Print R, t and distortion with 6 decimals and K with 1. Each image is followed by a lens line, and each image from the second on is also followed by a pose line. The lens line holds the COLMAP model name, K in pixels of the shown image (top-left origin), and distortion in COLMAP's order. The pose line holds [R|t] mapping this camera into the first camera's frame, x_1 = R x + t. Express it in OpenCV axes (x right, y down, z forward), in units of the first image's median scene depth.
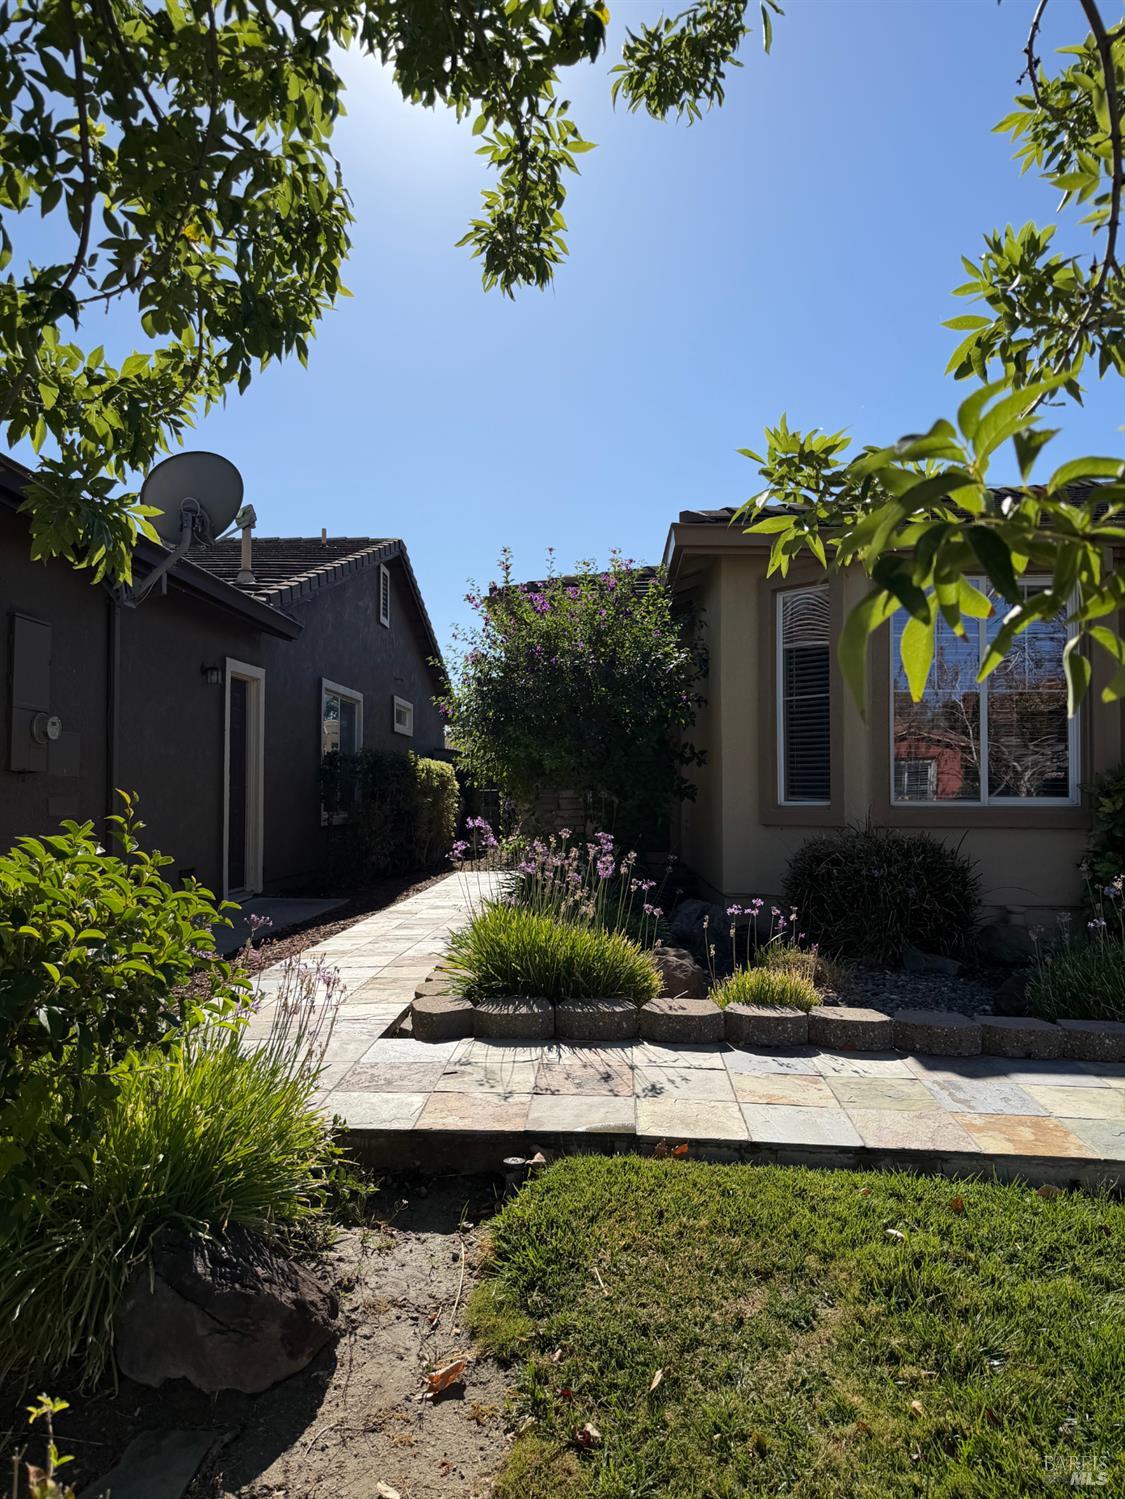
lens RADIAL K [[1047.7, 0, 562.5], [0, 1047.7, 749.5], [0, 0, 1]] dist [0.093793, -0.138730]
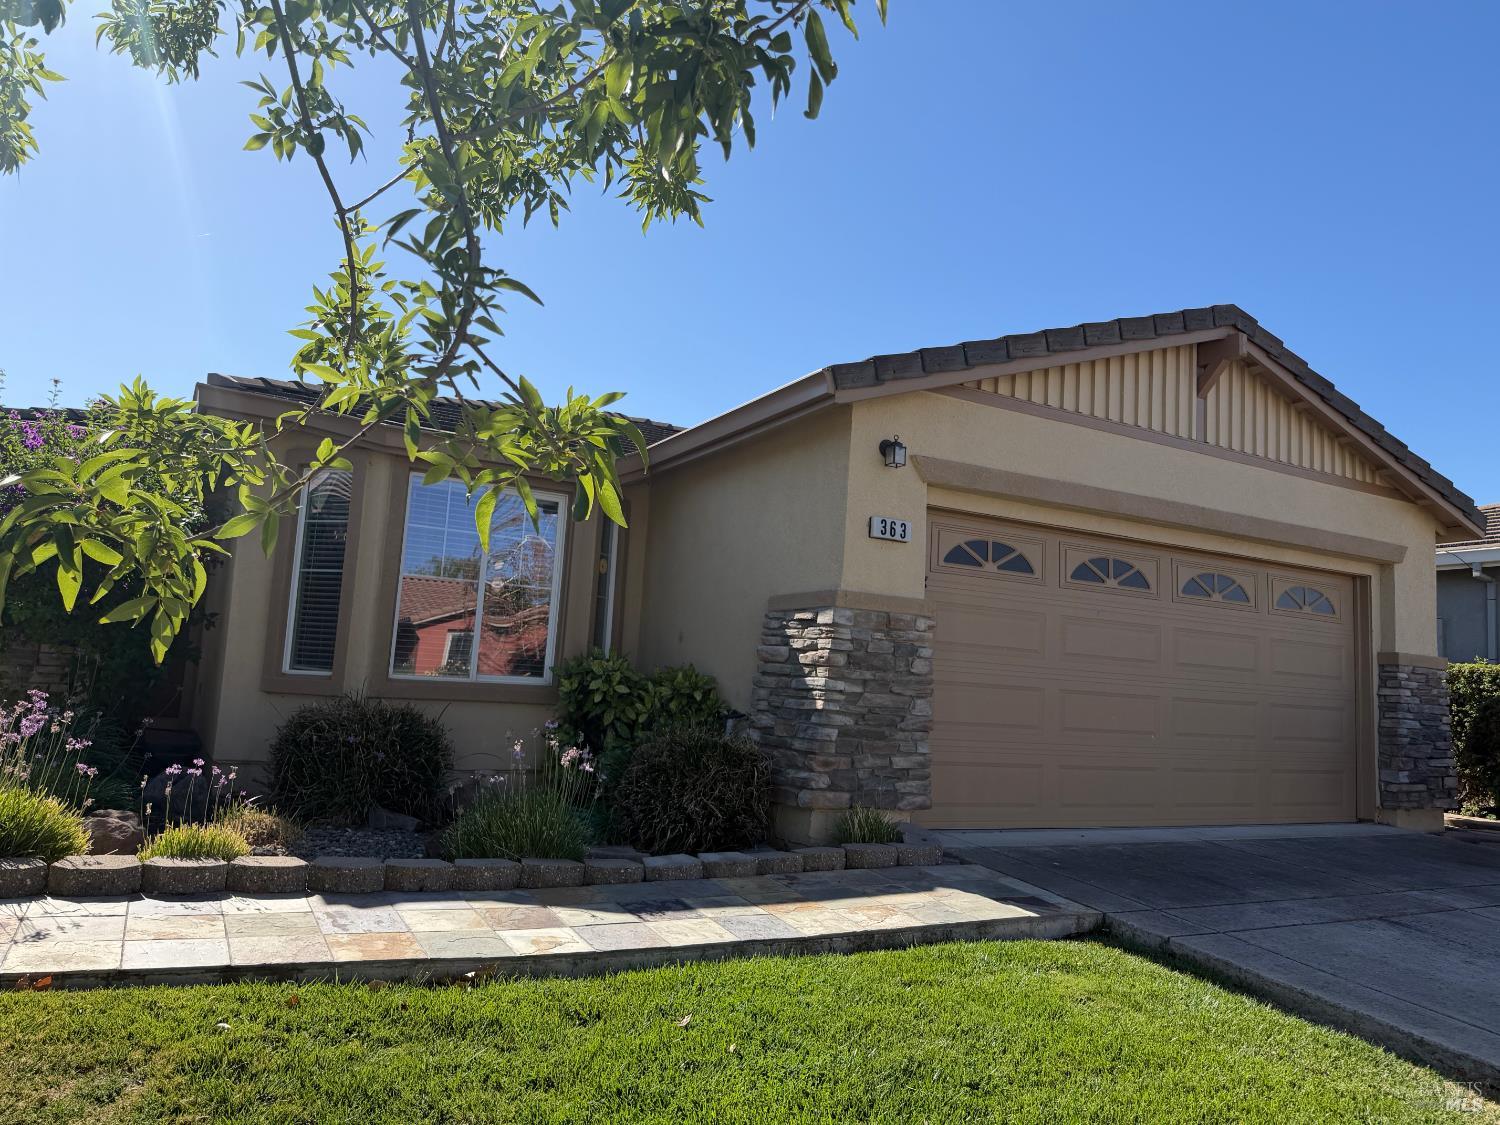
lens RADIAL K [[1077.3, 0, 750.2], [0, 1077.3, 555.4], [0, 0, 1]] dist [0.003397, -0.005947]
pose [[0.855272, 0.105311, 0.507365, 0.112979], [-0.074544, 0.993951, -0.080650, -0.022565], [-0.512789, 0.031157, 0.857949, -0.307491]]
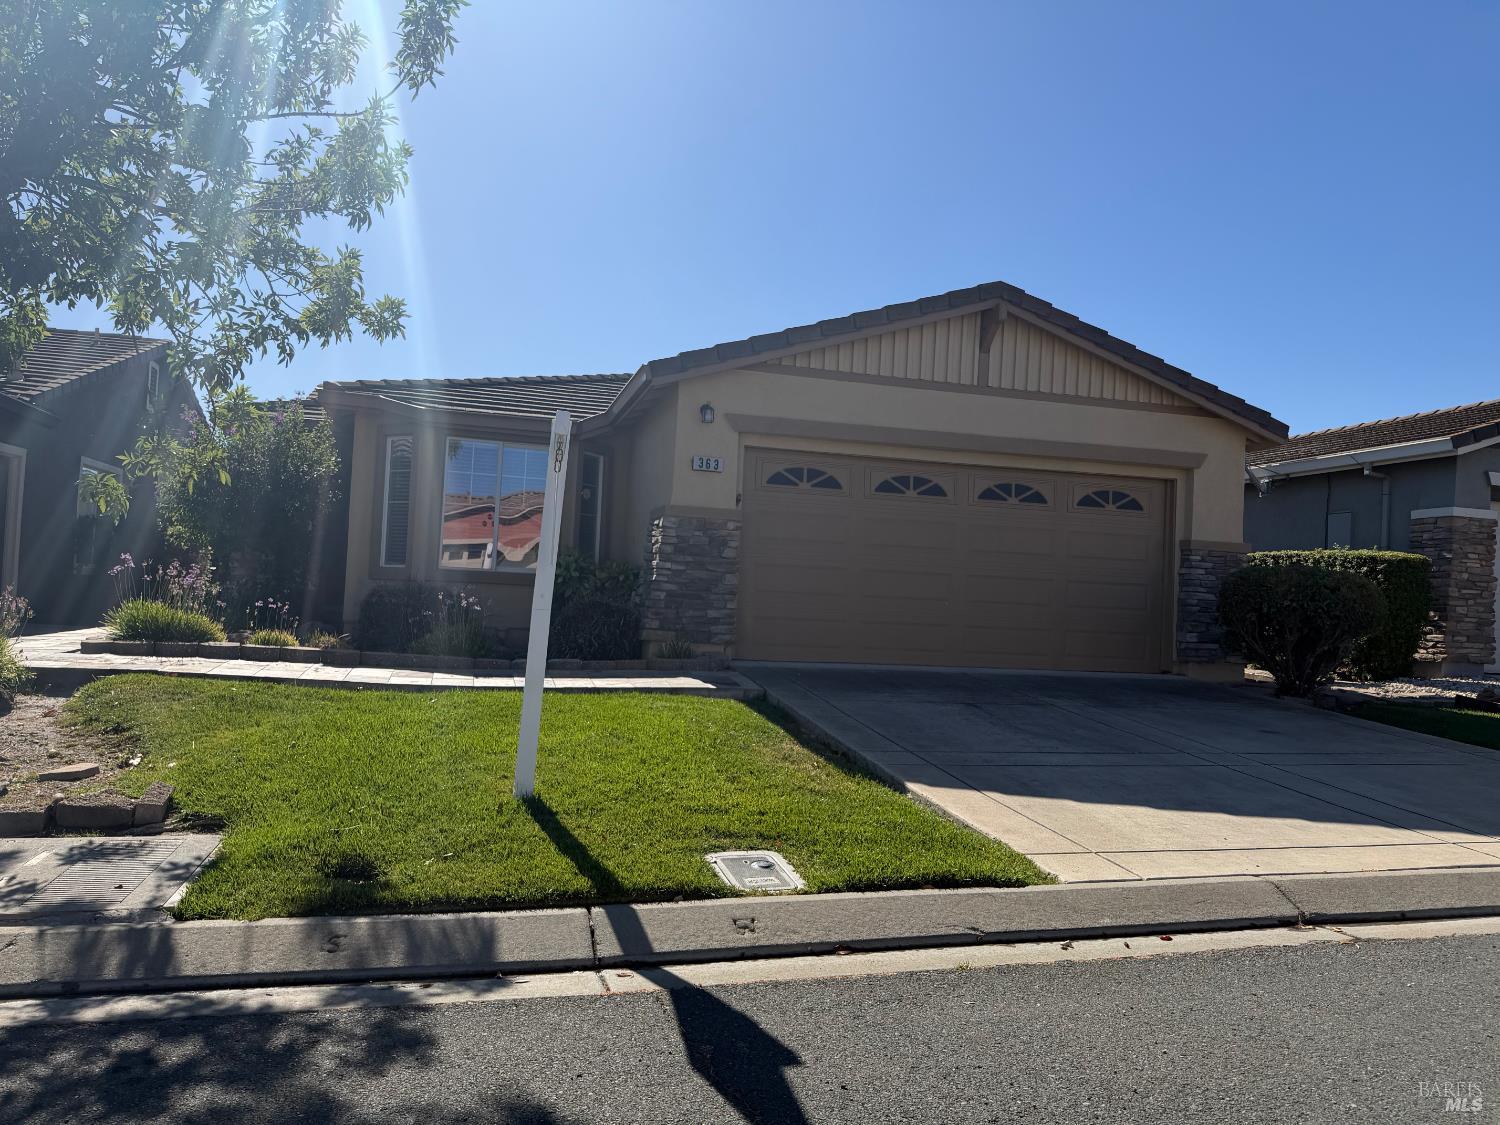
lens RADIAL K [[1048.4, 0, 746.5], [0, 1048.4, 563.1], [0, 0, 1]] dist [0.093793, -0.138730]
pose [[0.953881, 0.046744, 0.296522, 0.585475], [-0.054295, 0.998375, 0.017277, -0.028269], [-0.295233, -0.032580, 0.954870, -1.651138]]
